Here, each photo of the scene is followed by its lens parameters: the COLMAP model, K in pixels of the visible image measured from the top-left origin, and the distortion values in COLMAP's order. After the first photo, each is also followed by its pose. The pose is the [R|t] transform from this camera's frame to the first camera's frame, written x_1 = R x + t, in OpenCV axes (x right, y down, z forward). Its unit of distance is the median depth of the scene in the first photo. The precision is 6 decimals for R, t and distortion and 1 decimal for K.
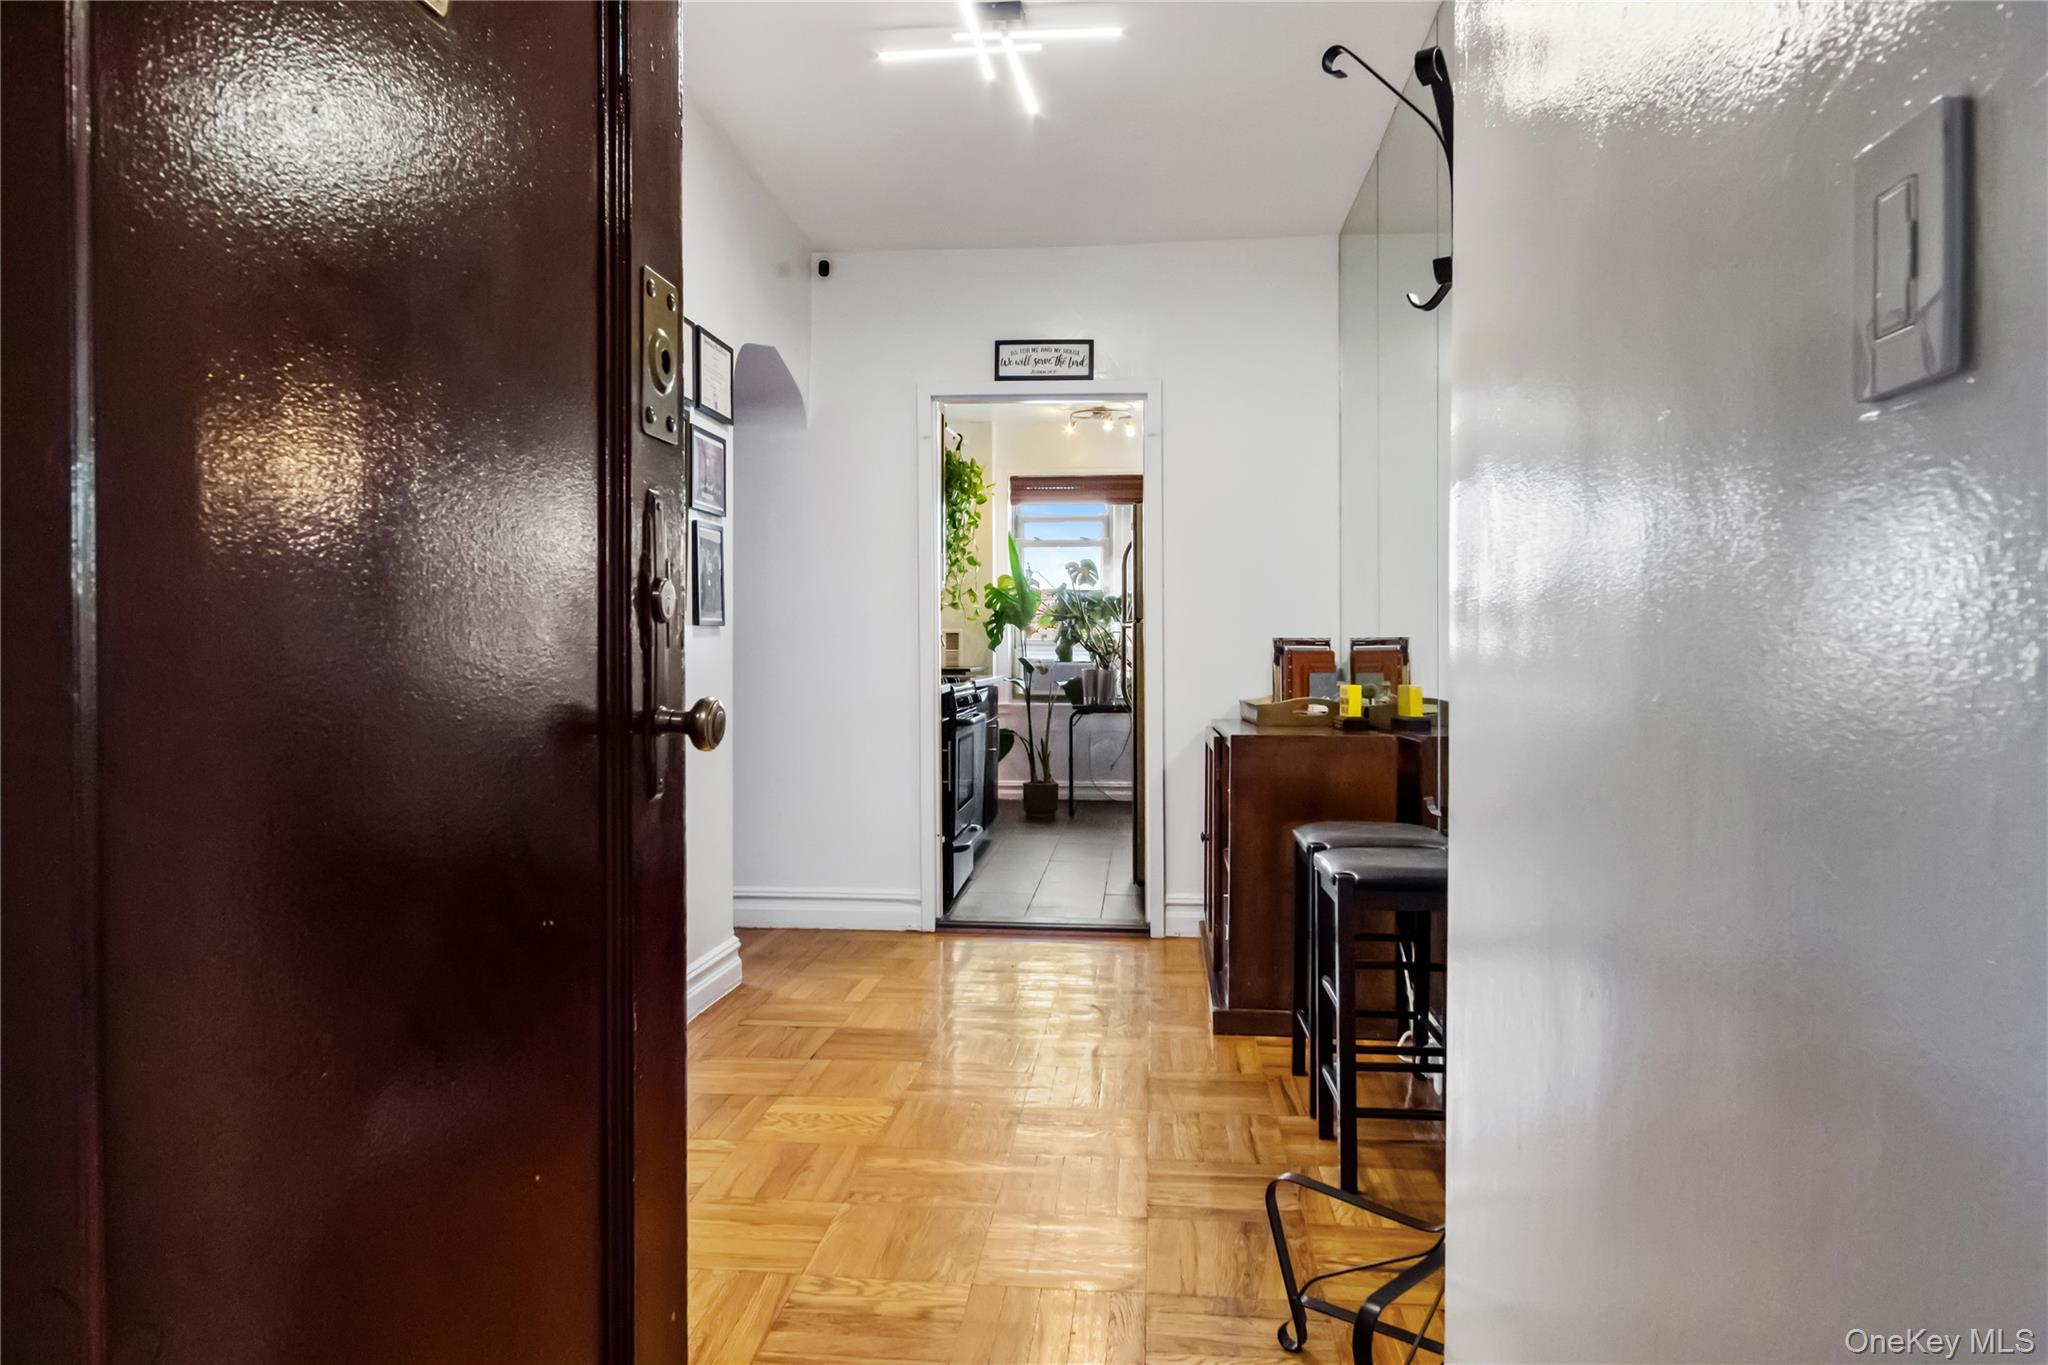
lens RADIAL K [[1287.8, 0, 1025.9], [0, 1287.8, 692.3], [0, 0, 1]] dist [-0.001877, -0.004091]
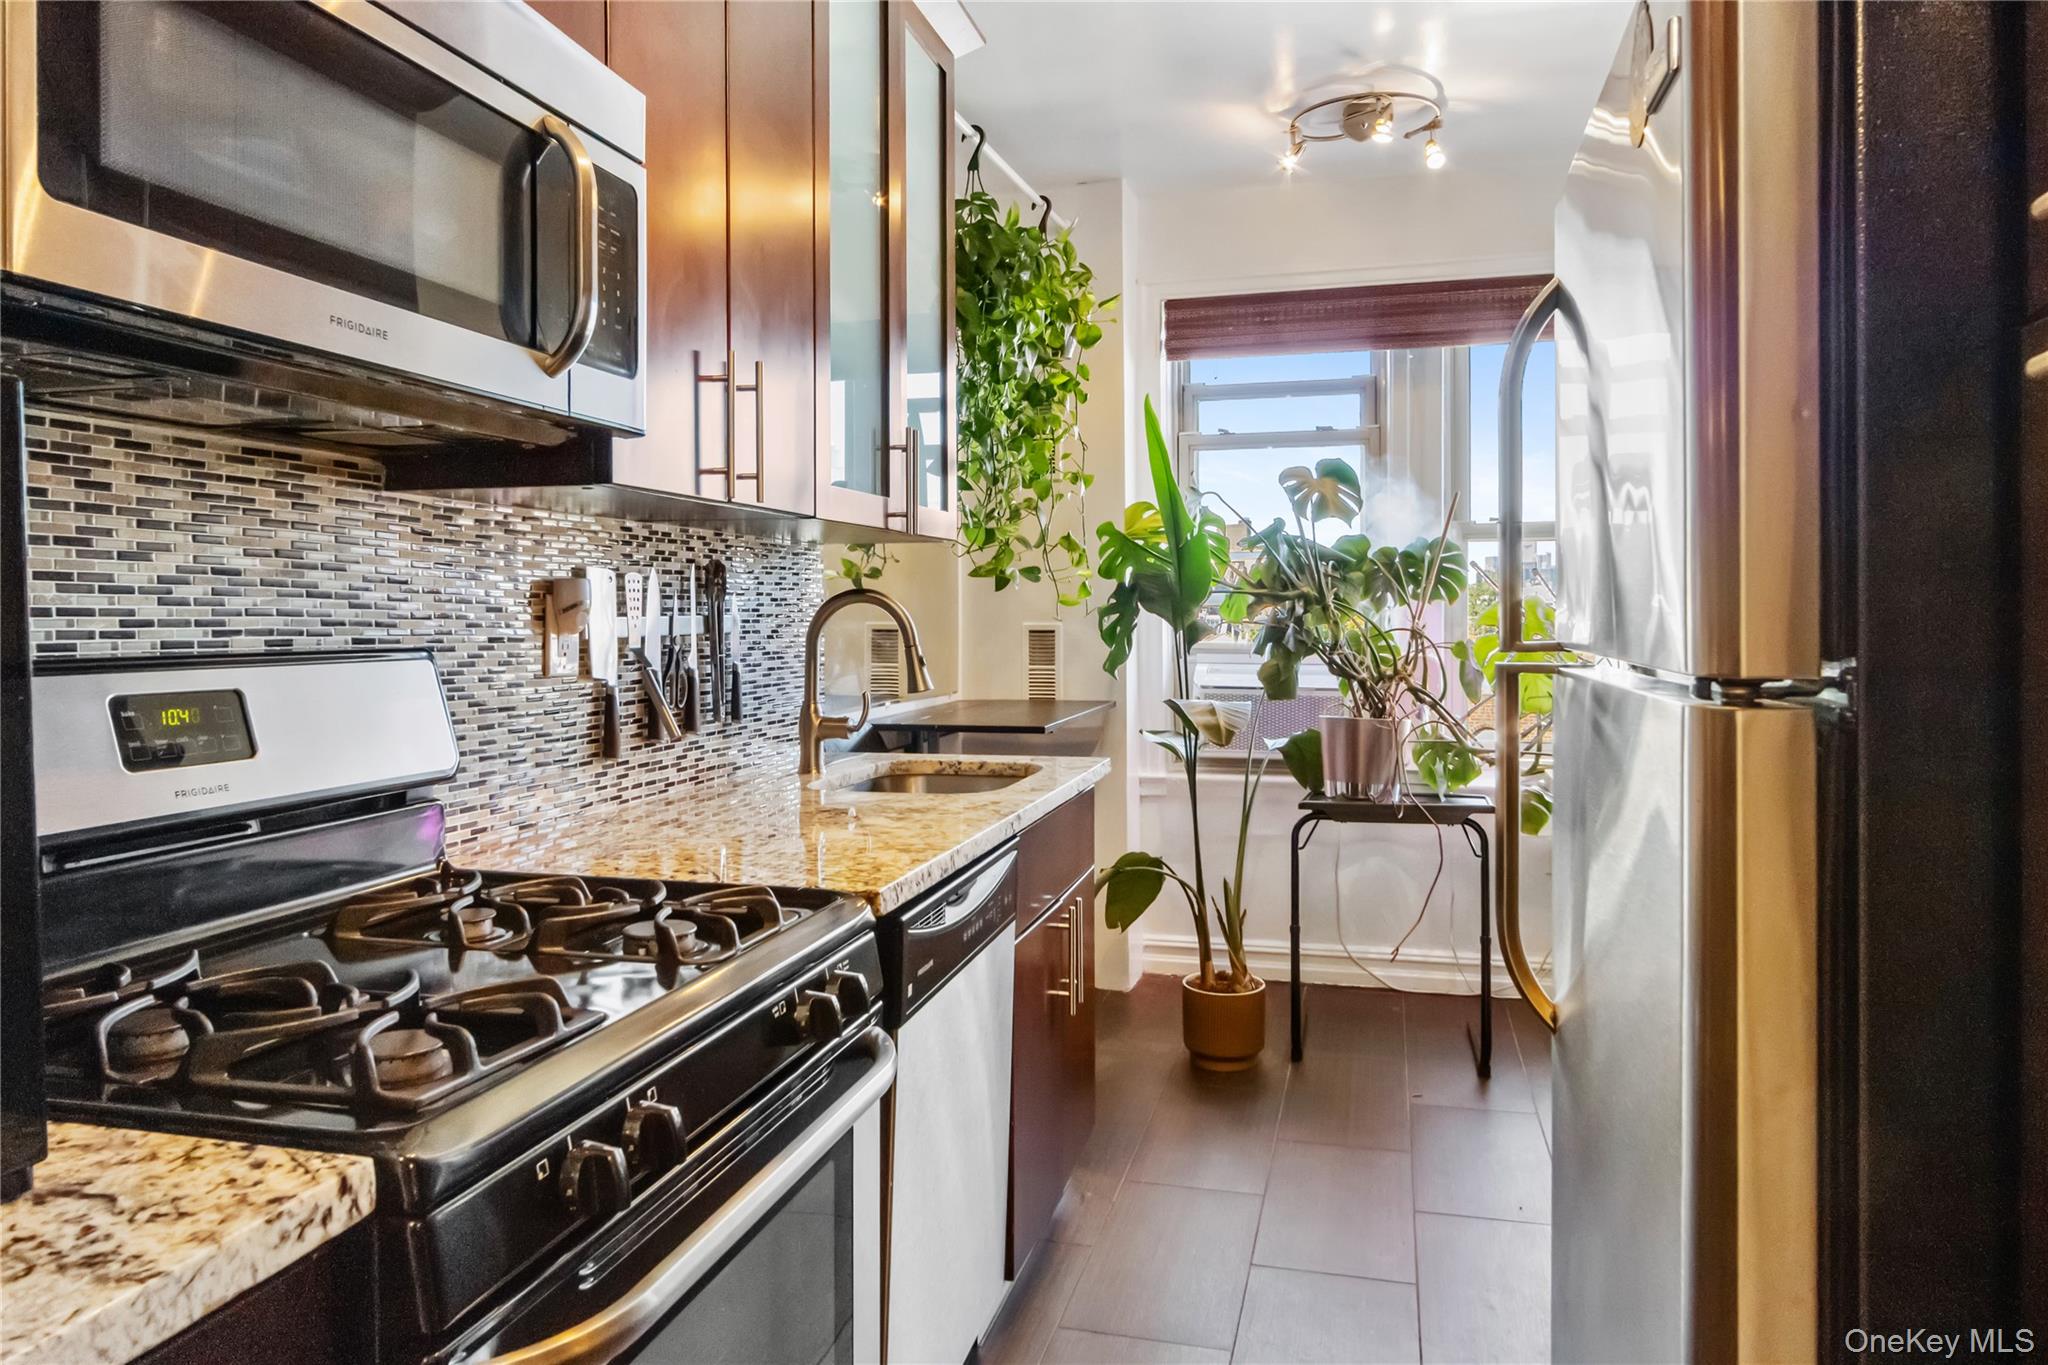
lens RADIAL K [[1317.6, 0, 1022.8], [0, 1317.6, 633.5], [0, 0, 1]] dist [-0.002861, -0.002737]
pose [[0.984694, -0.002093, -0.174282, 0.022144], [0.001262, 0.999987, -0.004881, -0.043684], [0.174290, 0.004586, 0.984684, 0.543798]]
